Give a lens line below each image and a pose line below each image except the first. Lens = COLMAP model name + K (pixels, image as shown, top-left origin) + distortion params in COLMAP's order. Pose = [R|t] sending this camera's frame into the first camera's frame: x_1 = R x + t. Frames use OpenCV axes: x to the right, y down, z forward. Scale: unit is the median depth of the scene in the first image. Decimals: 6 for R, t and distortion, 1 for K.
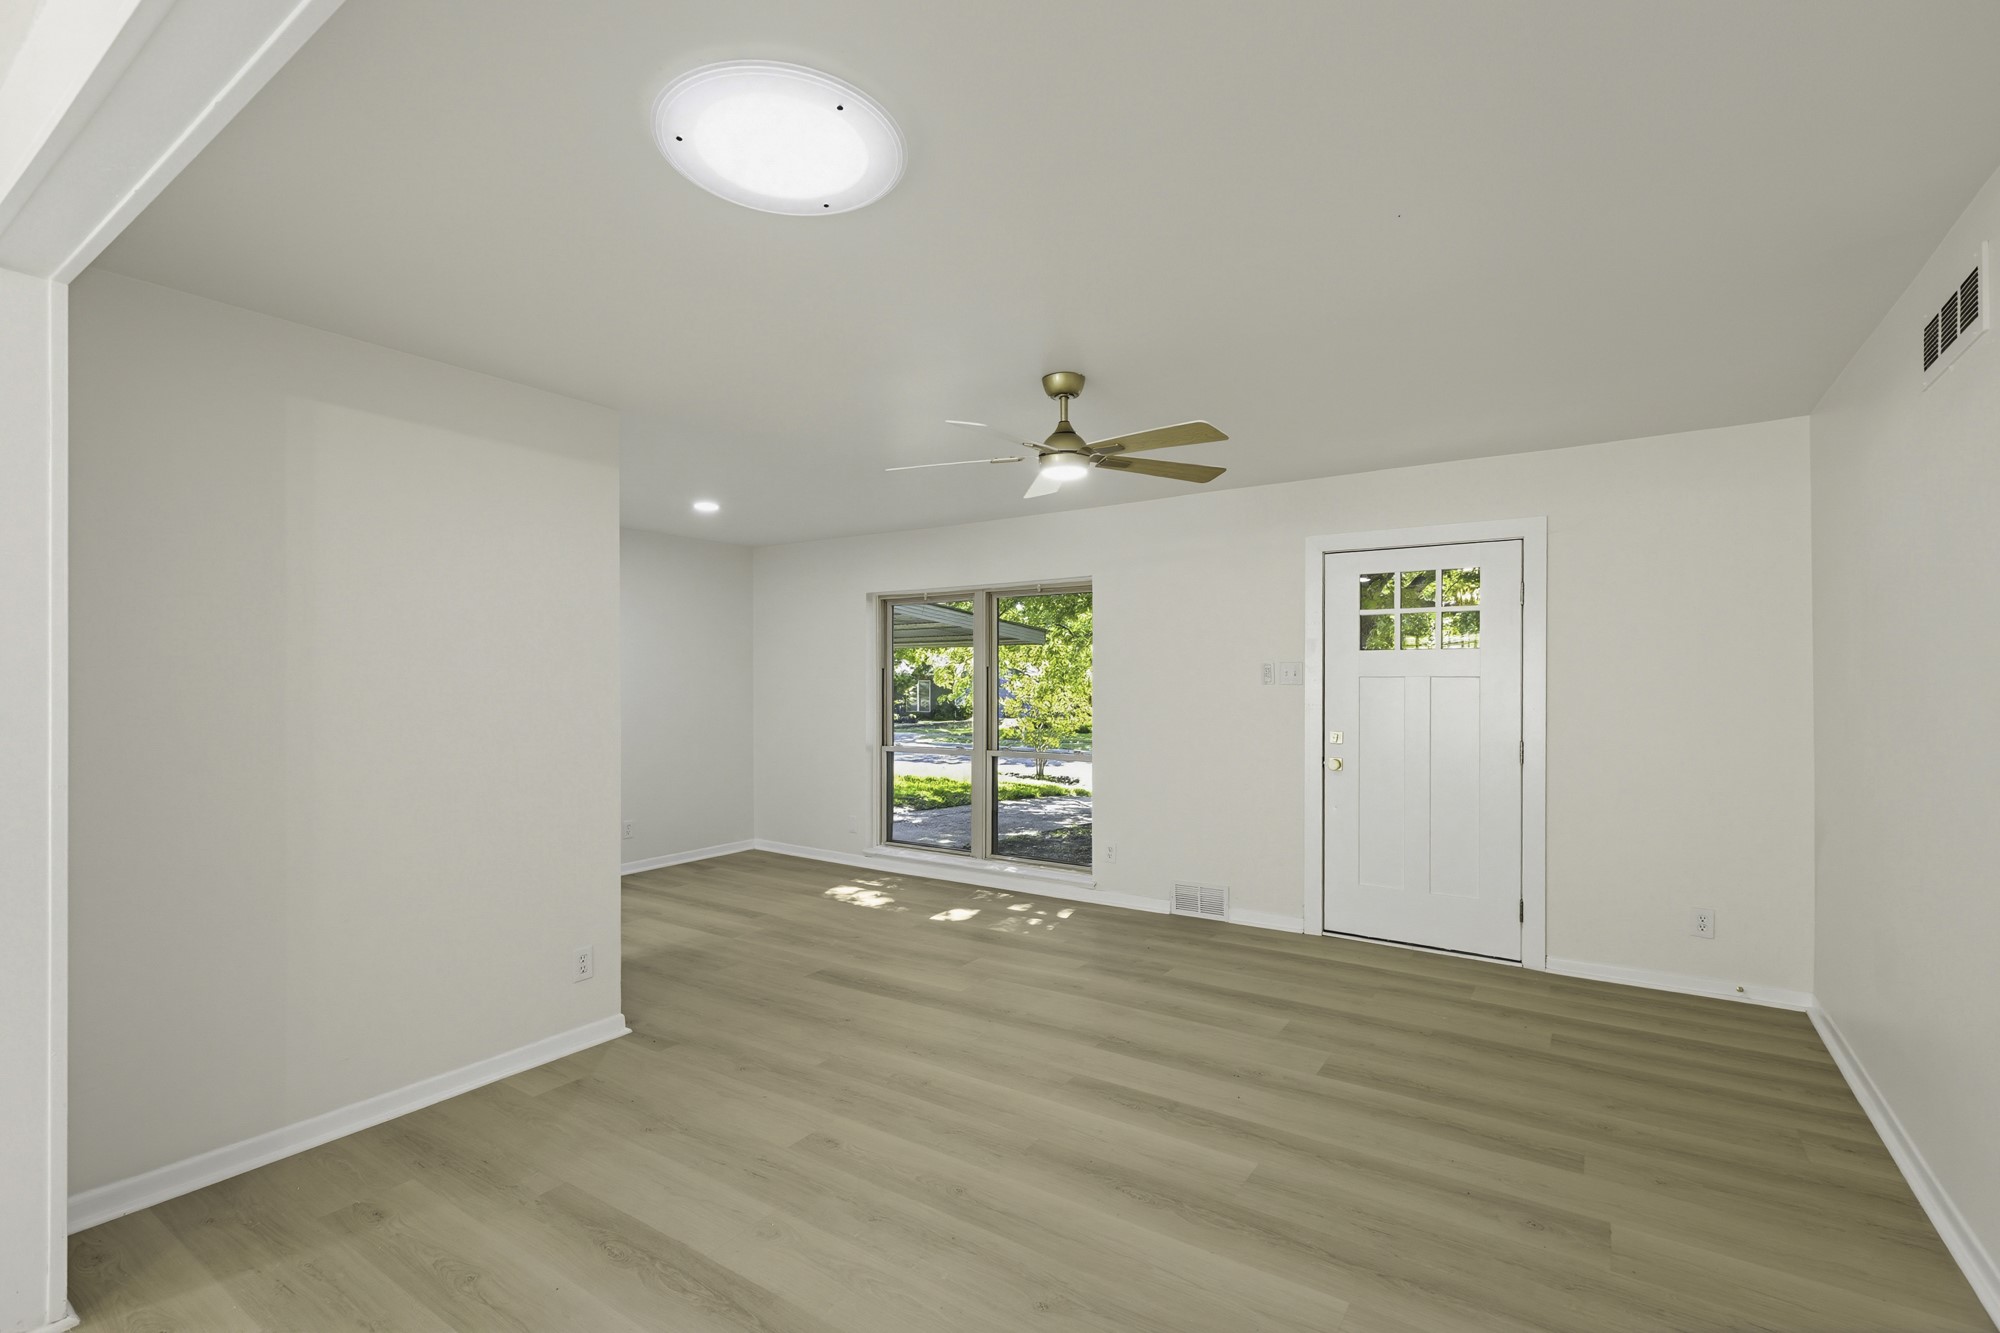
lens RADIAL K [[901.3, 0, 986.7], [0, 901.3, 681.2], [0, 0, 1]] dist [0.000722, -0.000632]
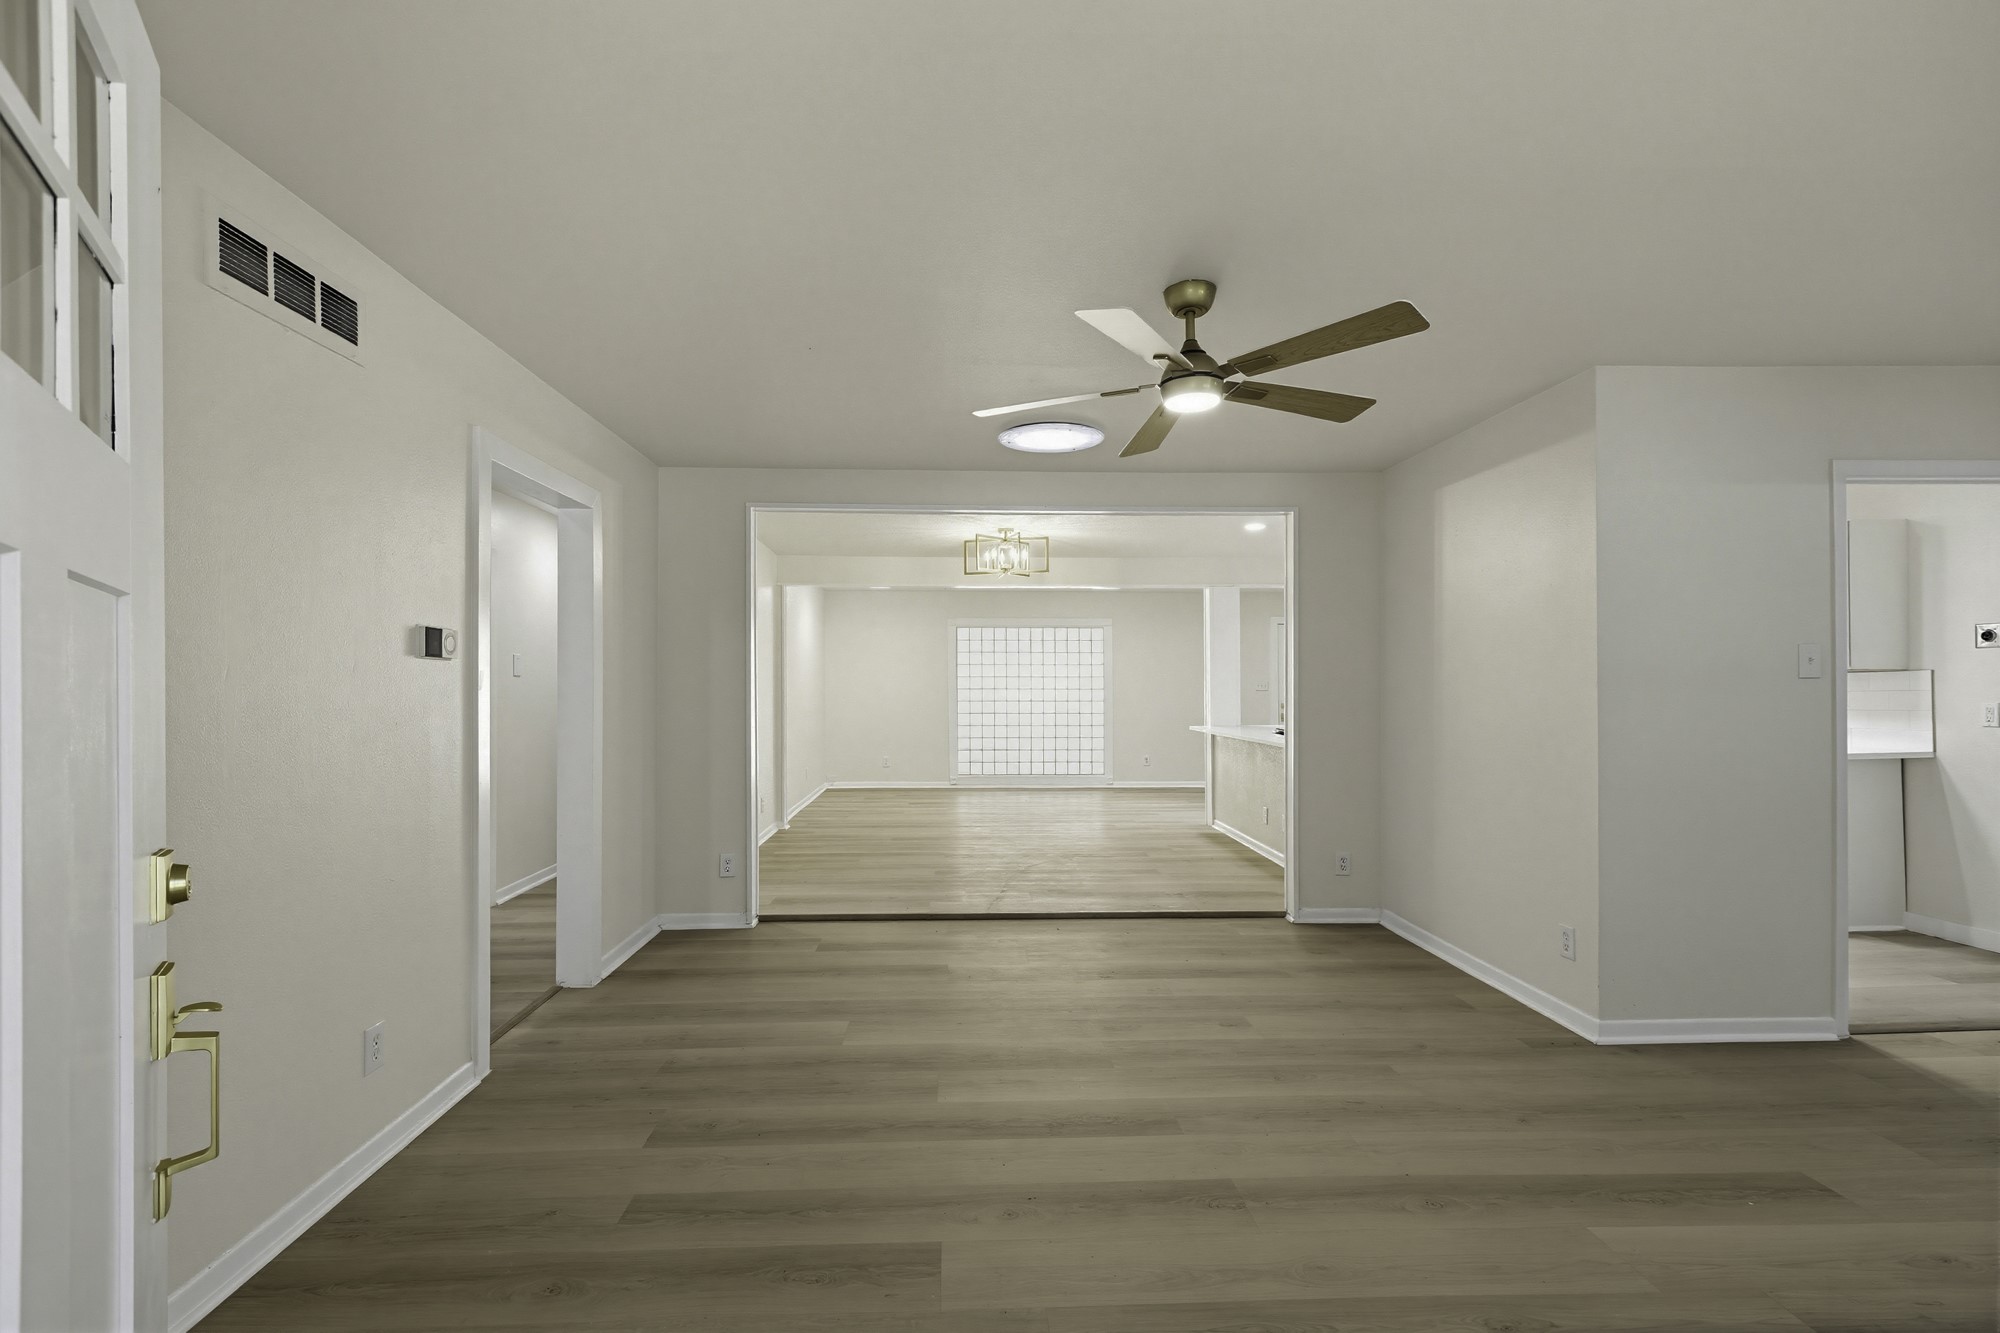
lens RADIAL K [[901.3, 0, 986.7], [0, 901.3, 681.2], [0, 0, 1]] dist [0.000722, -0.000632]
pose [[-0.802242, -0.000074, -0.596999, 0.622194], [0.005030, 0.999964, -0.006883, 0.024426], [0.596978, -0.008525, -0.802213, 1.317498]]
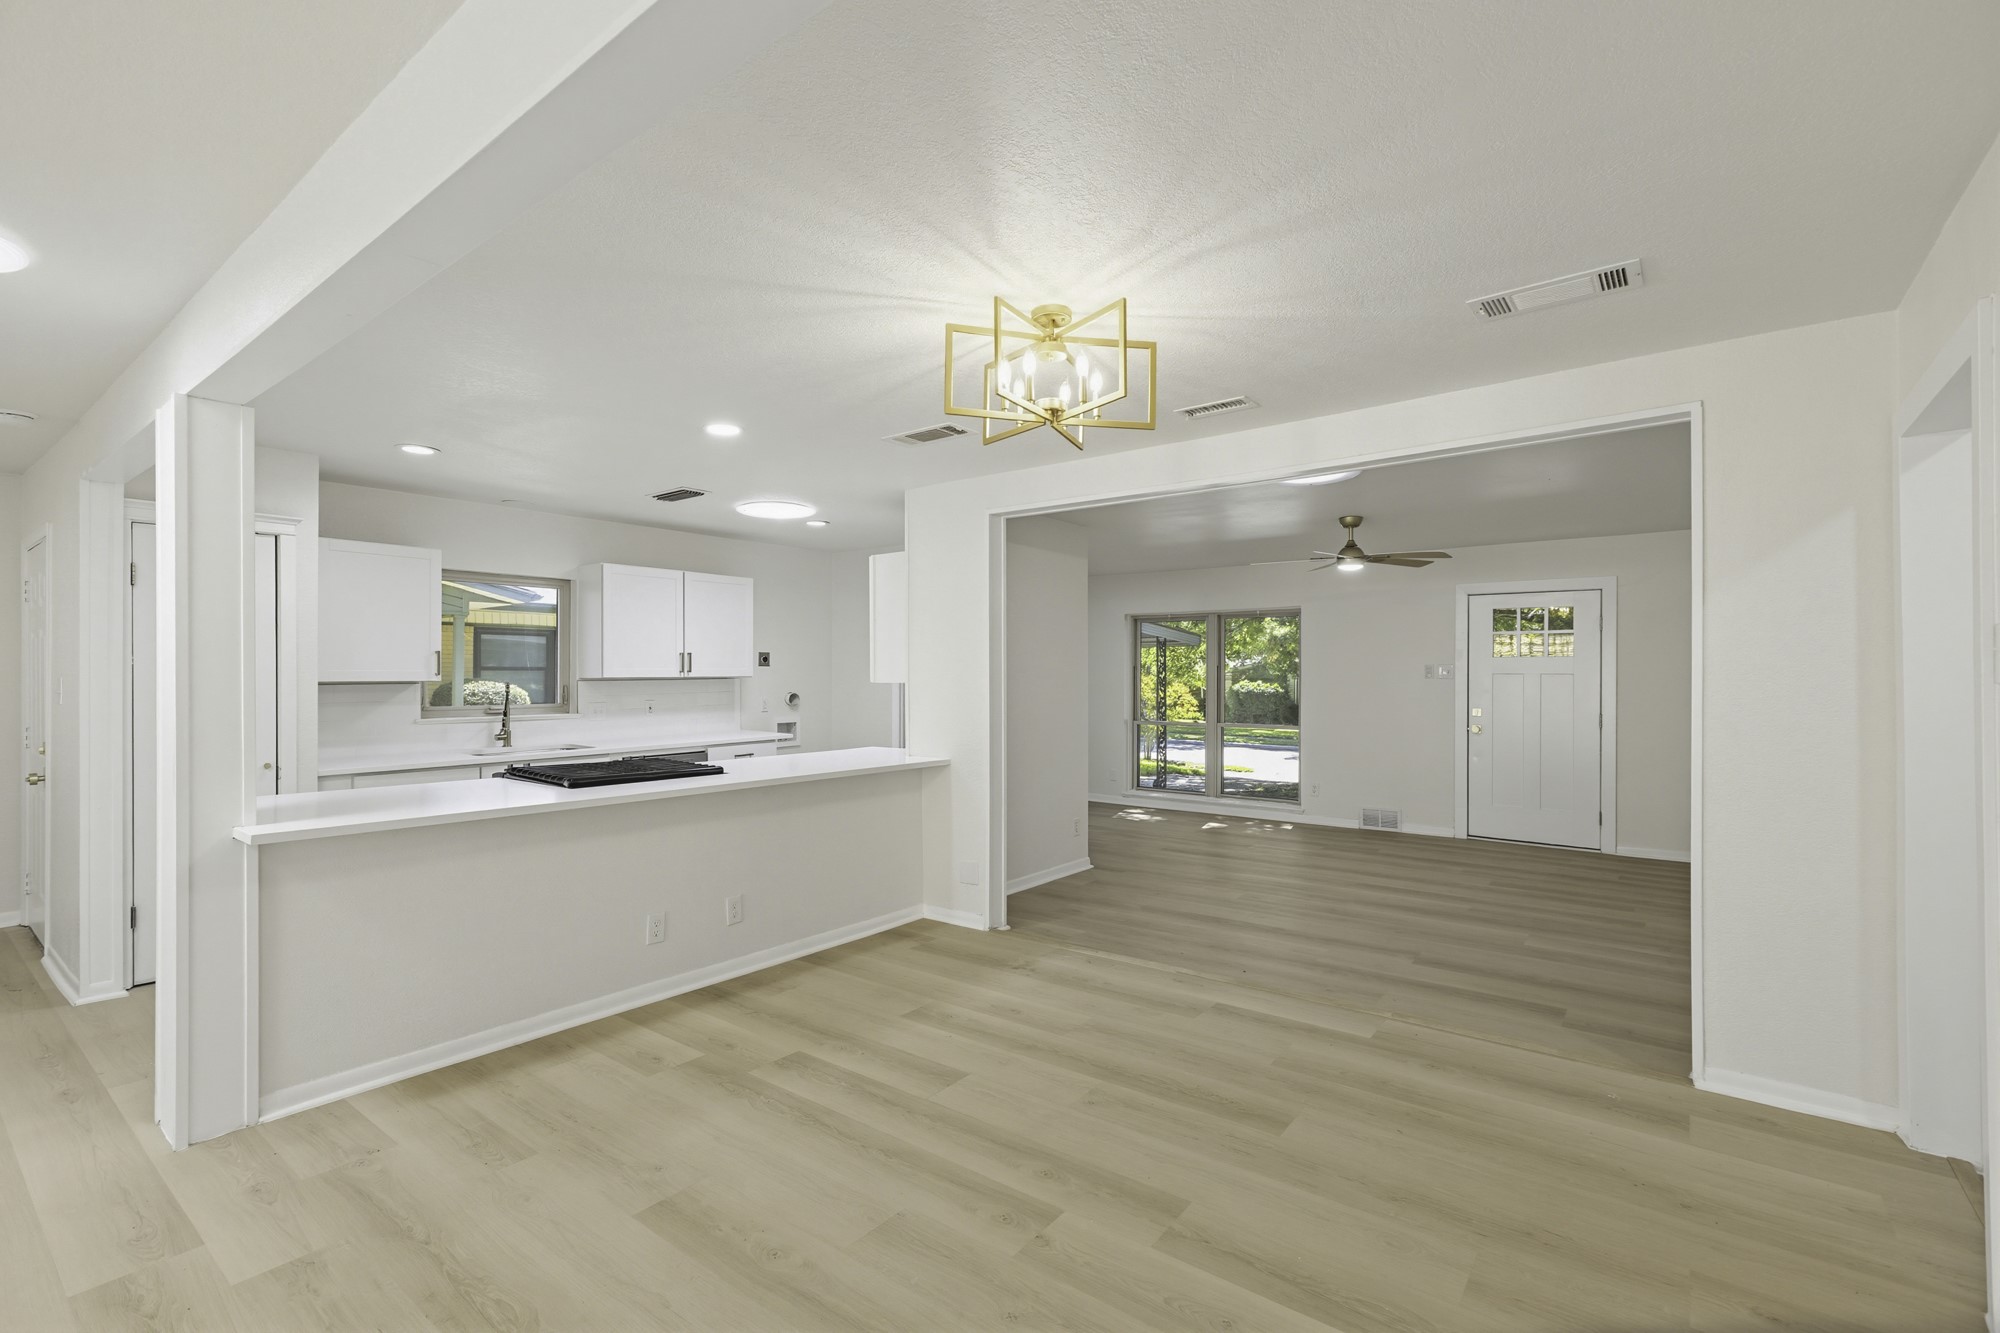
lens RADIAL K [[890.9, 0, 979.1], [0, 890.9, 668.8], [0, 0, 1]] dist [0.001314, -0.000012]
pose [[0.997705, 0.002889, -0.067644, -0.485606], [-0.003345, 0.999972, -0.006620, -0.000723], [0.067623, 0.006831, 0.997688, -0.793633]]
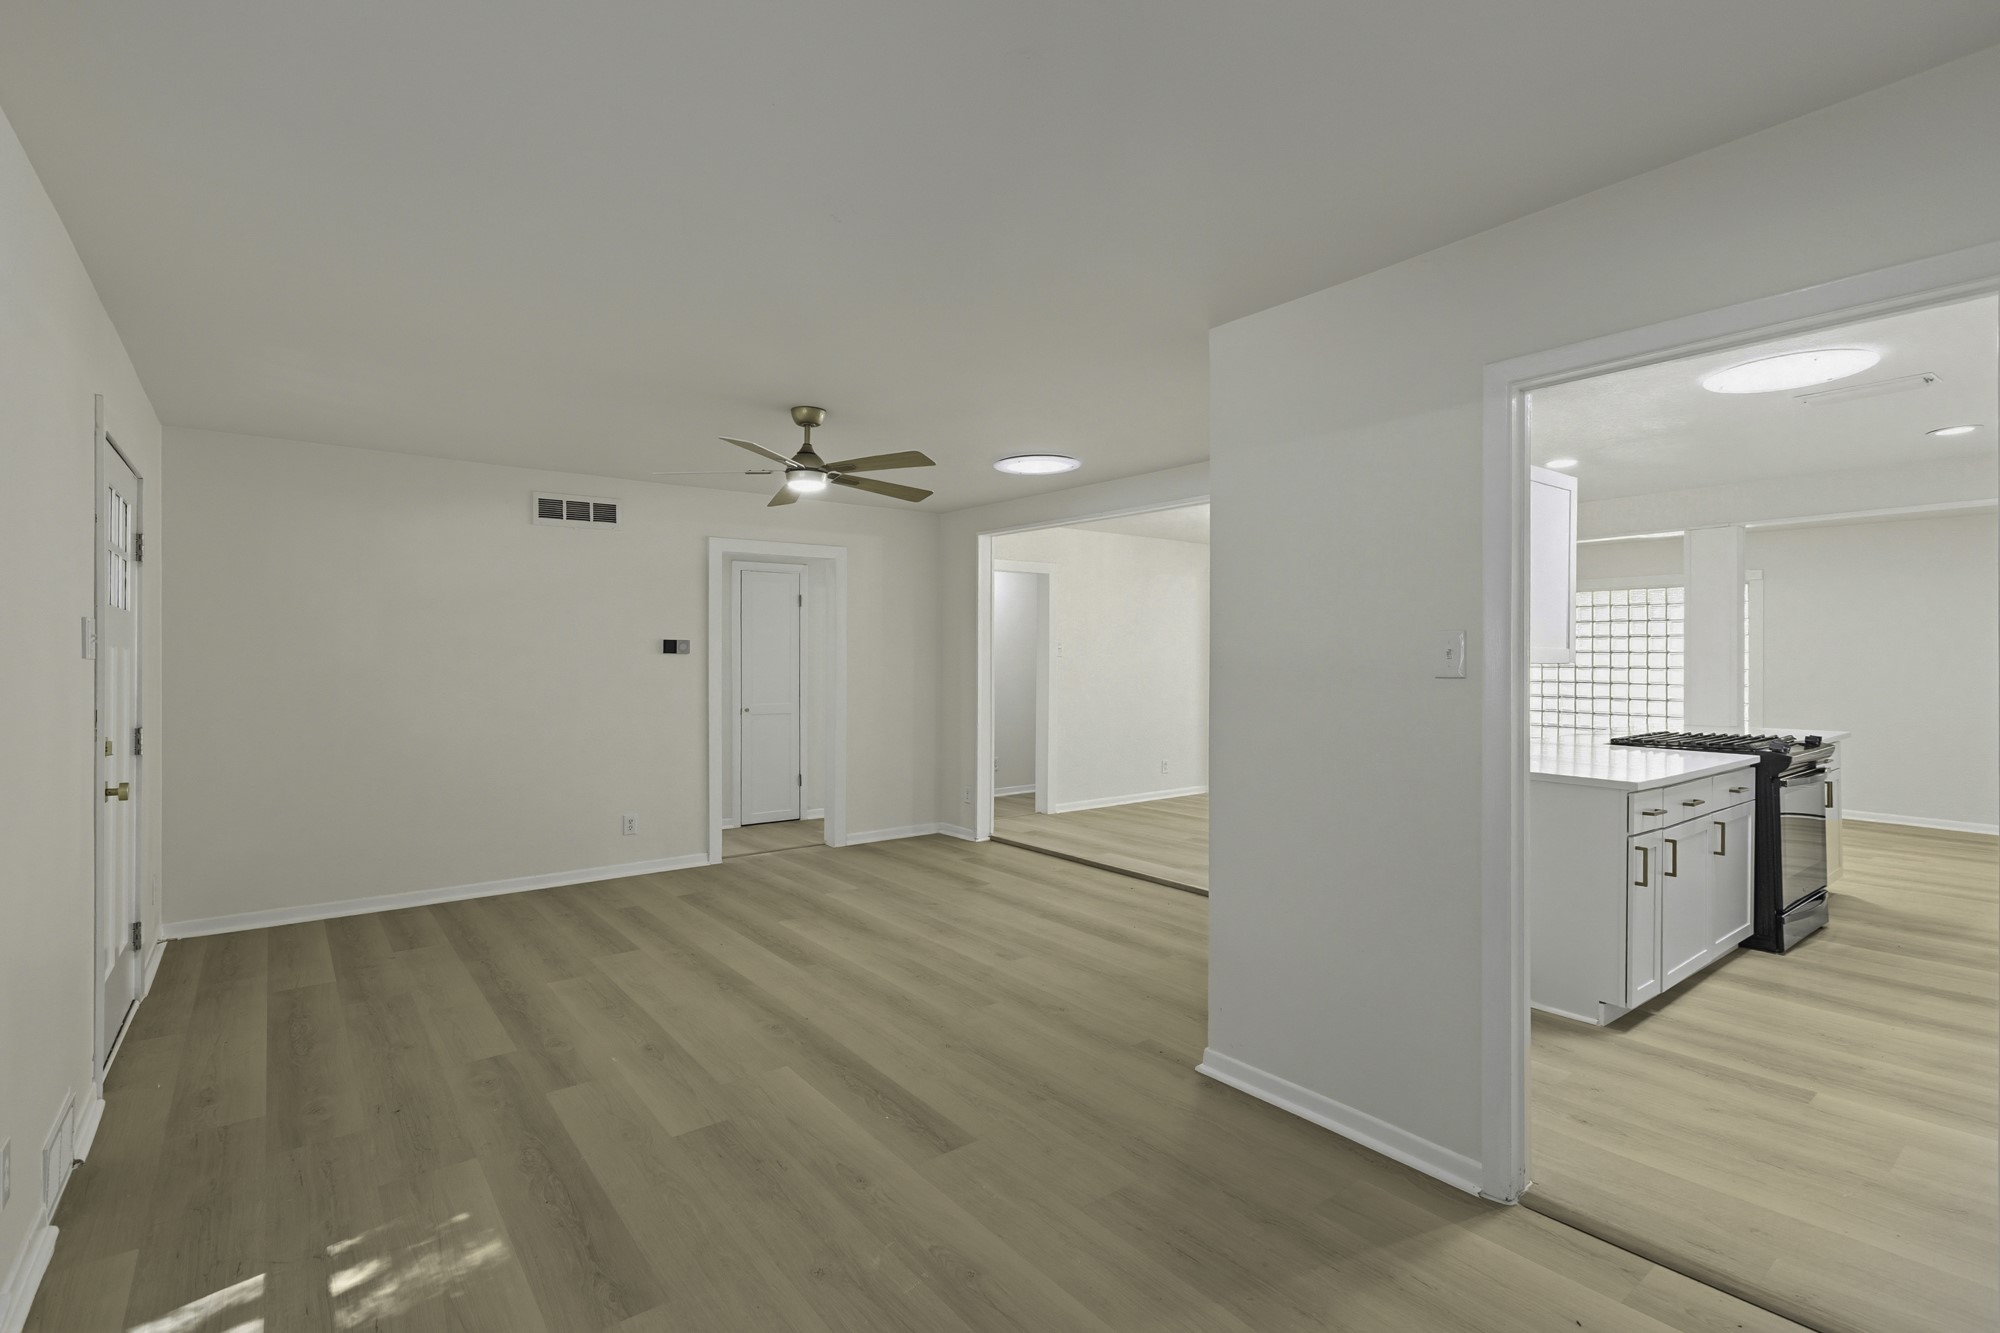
lens RADIAL K [[934.4, 0, 972.7], [0, 934.4, 655.3], [0, 0, 1]] dist [0.001498, 0.000044]
pose [[-0.948759, 0.000426, 0.316000, -0.456319], [-0.000263, 0.999998, -0.002137, 0.003814], [-0.316000, -0.002111, -0.948757, 1.827893]]
